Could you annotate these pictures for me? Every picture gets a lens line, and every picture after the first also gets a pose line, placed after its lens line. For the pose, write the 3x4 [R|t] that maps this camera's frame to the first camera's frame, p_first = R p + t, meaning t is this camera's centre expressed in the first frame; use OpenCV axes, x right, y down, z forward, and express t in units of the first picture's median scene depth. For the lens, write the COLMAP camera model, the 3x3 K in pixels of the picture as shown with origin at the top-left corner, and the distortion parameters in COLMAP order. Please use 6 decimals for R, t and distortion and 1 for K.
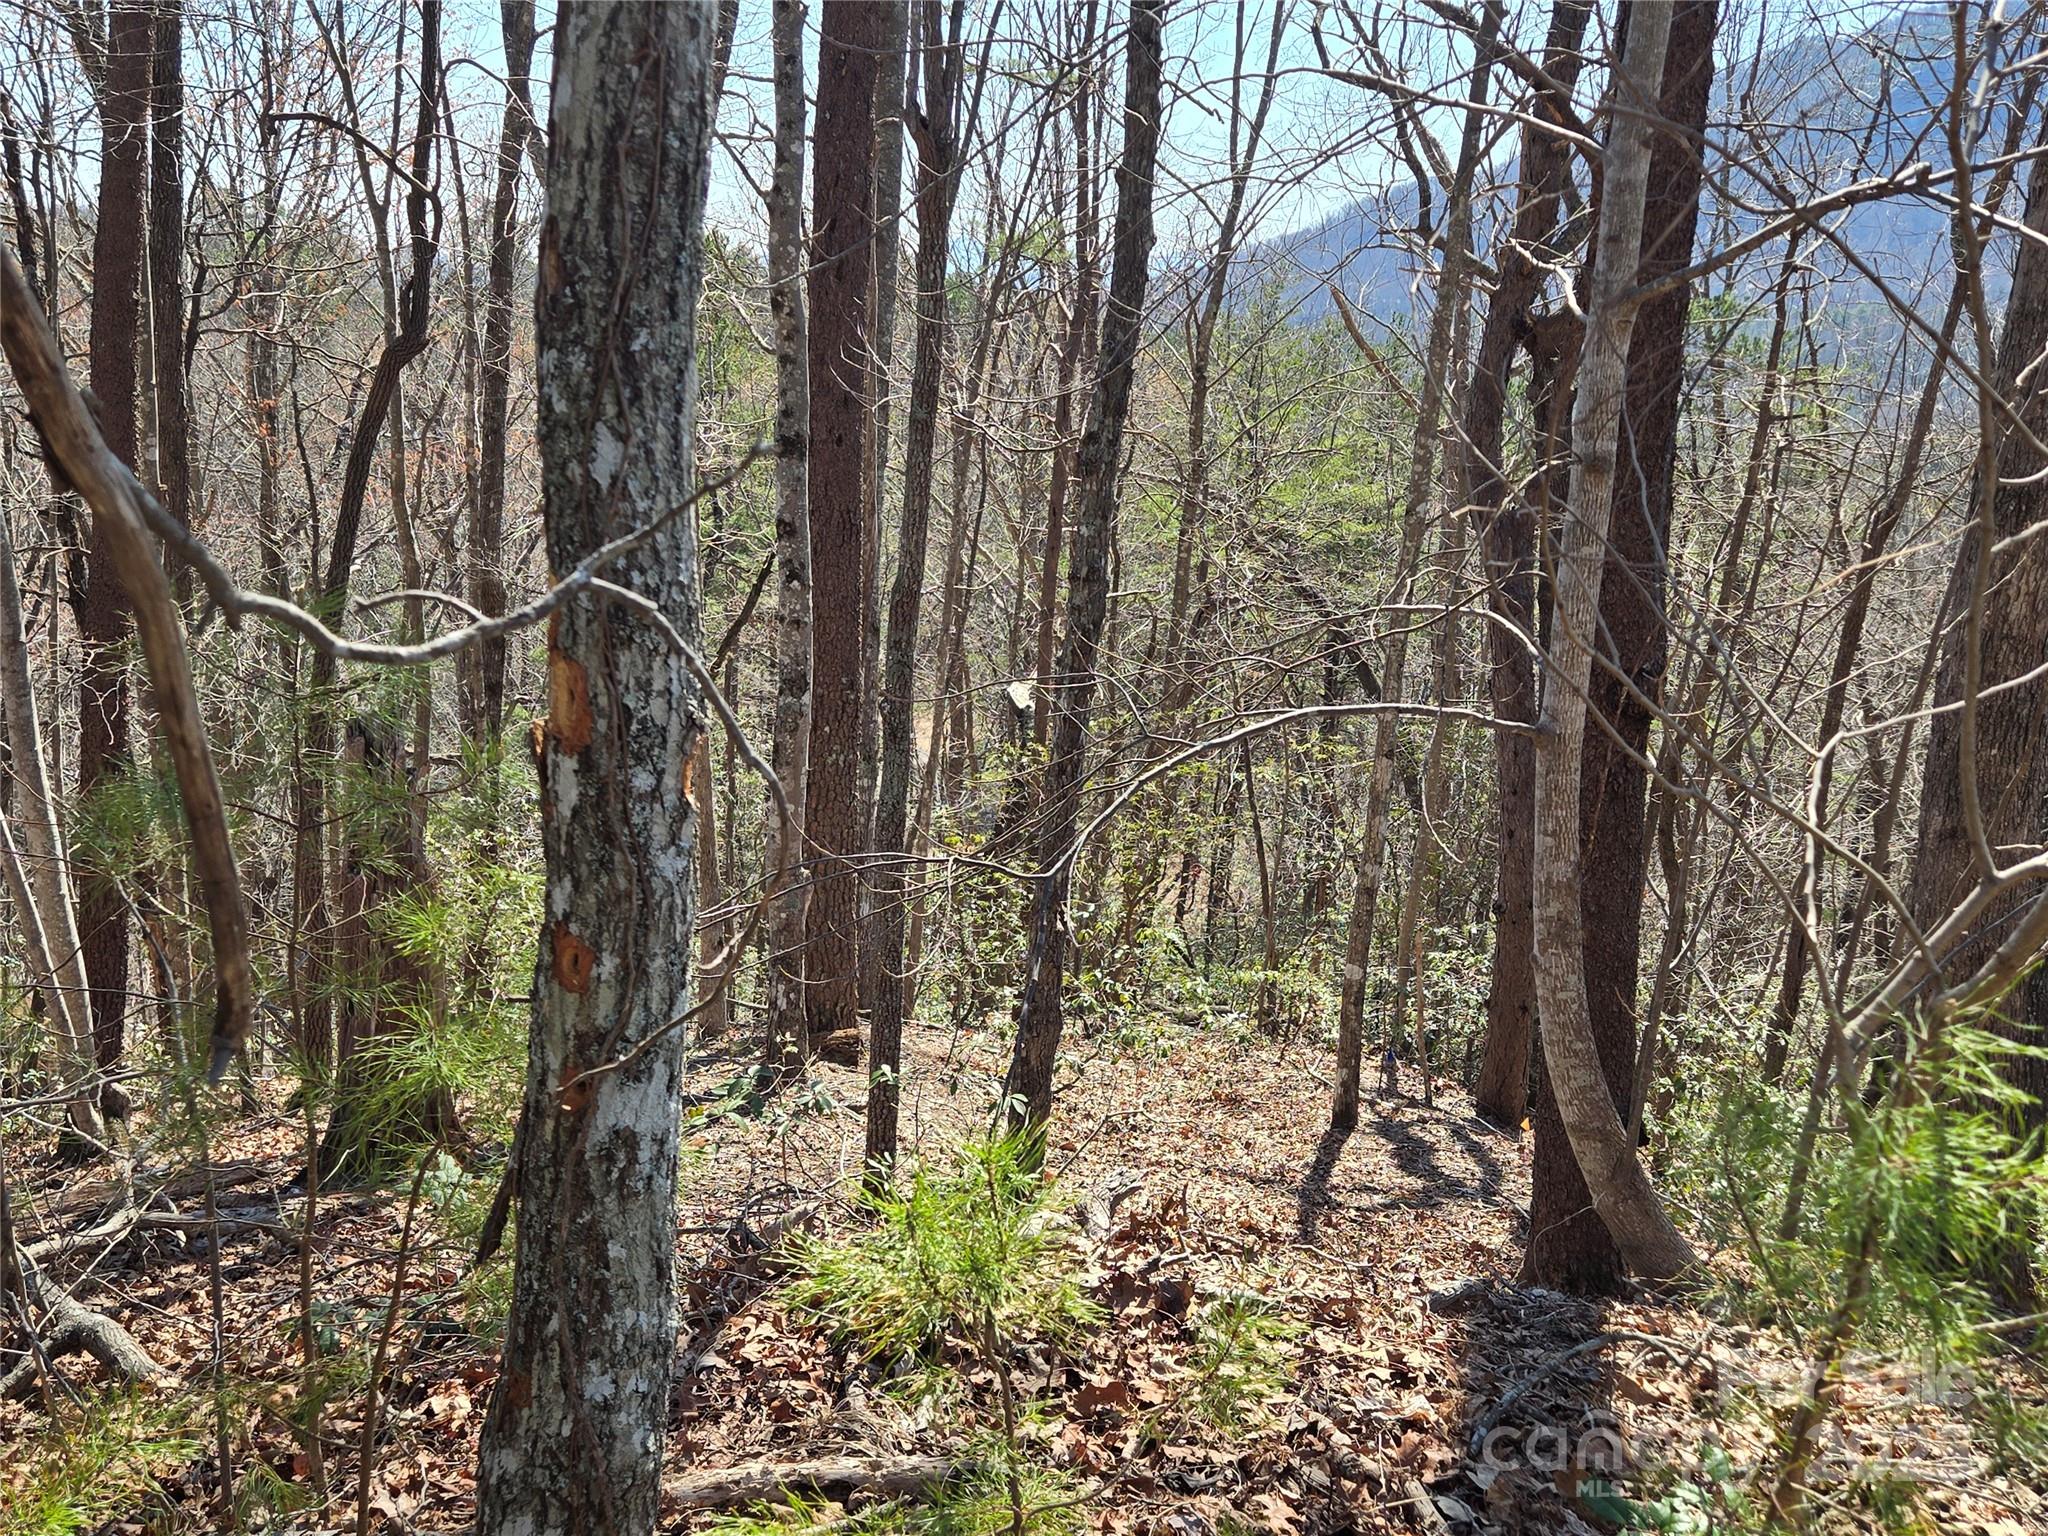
lens RADIAL K [[1981.2, 0, 988.2], [0, 1981.2, 766.9], [0, 0, 1]] dist [0.144164, -0.118600]
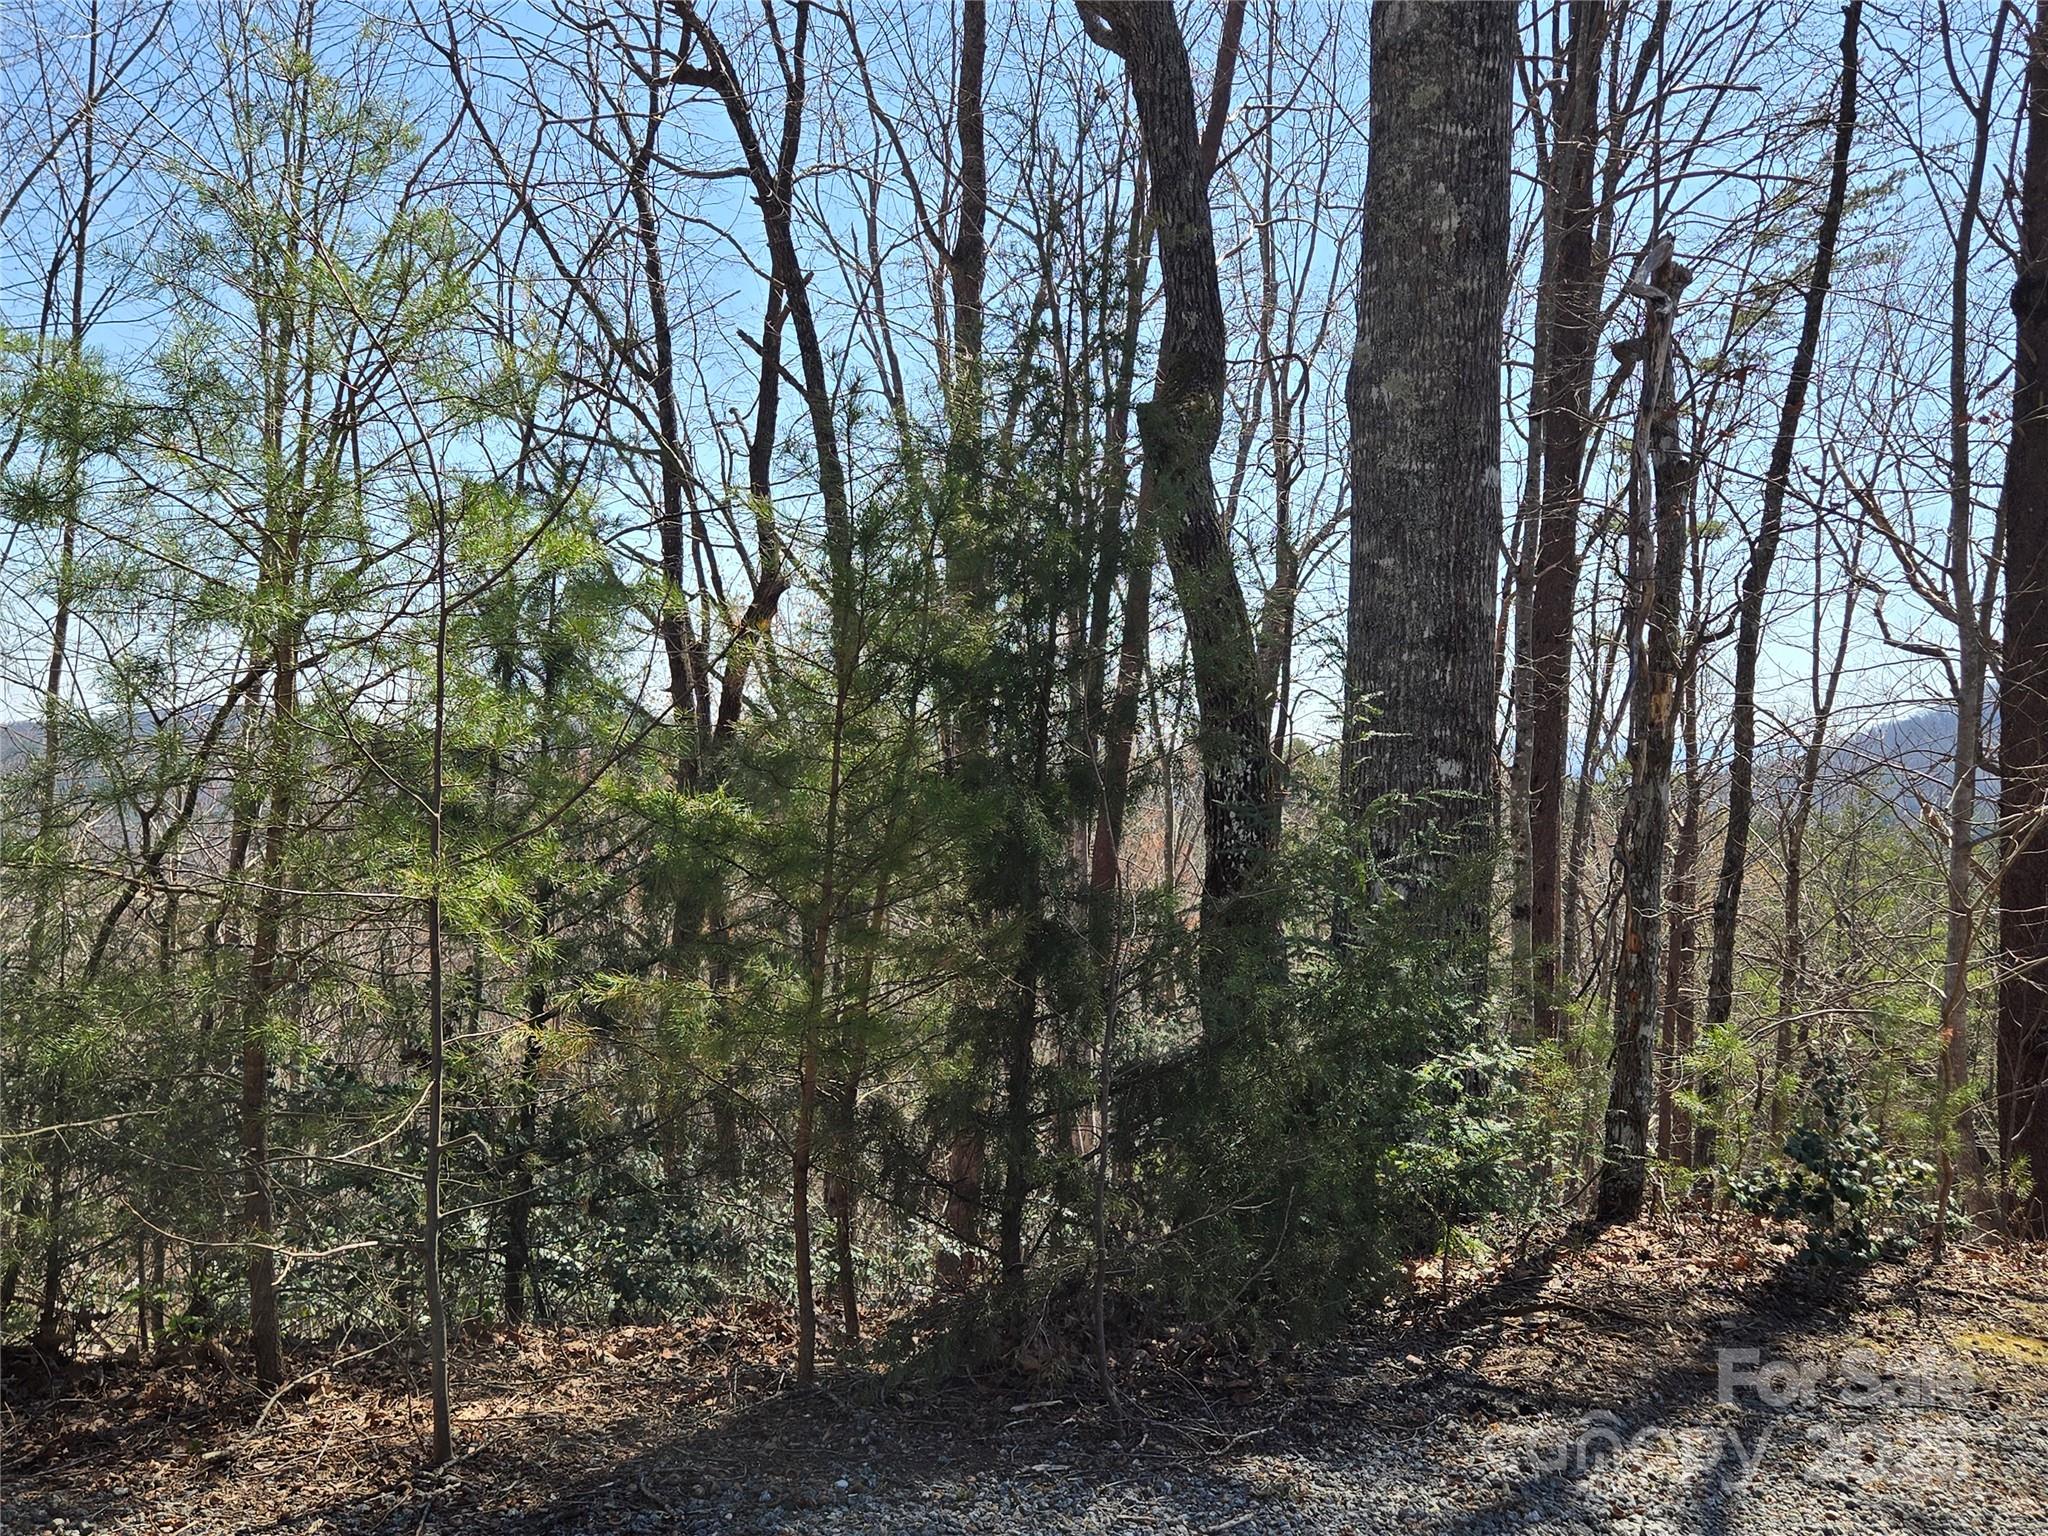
lens RADIAL K [[2003.8, 0, 1024.0], [0, 2003.8, 768.0], [0, 0, 1]] dist [0.049885, -0.014709]
pose [[0.966482, -0.004250, -0.256701, -0.033488], [-0.057872, 0.970523, -0.233957, 0.066812], [0.250128, 0.240971, 0.937747, -0.301483]]
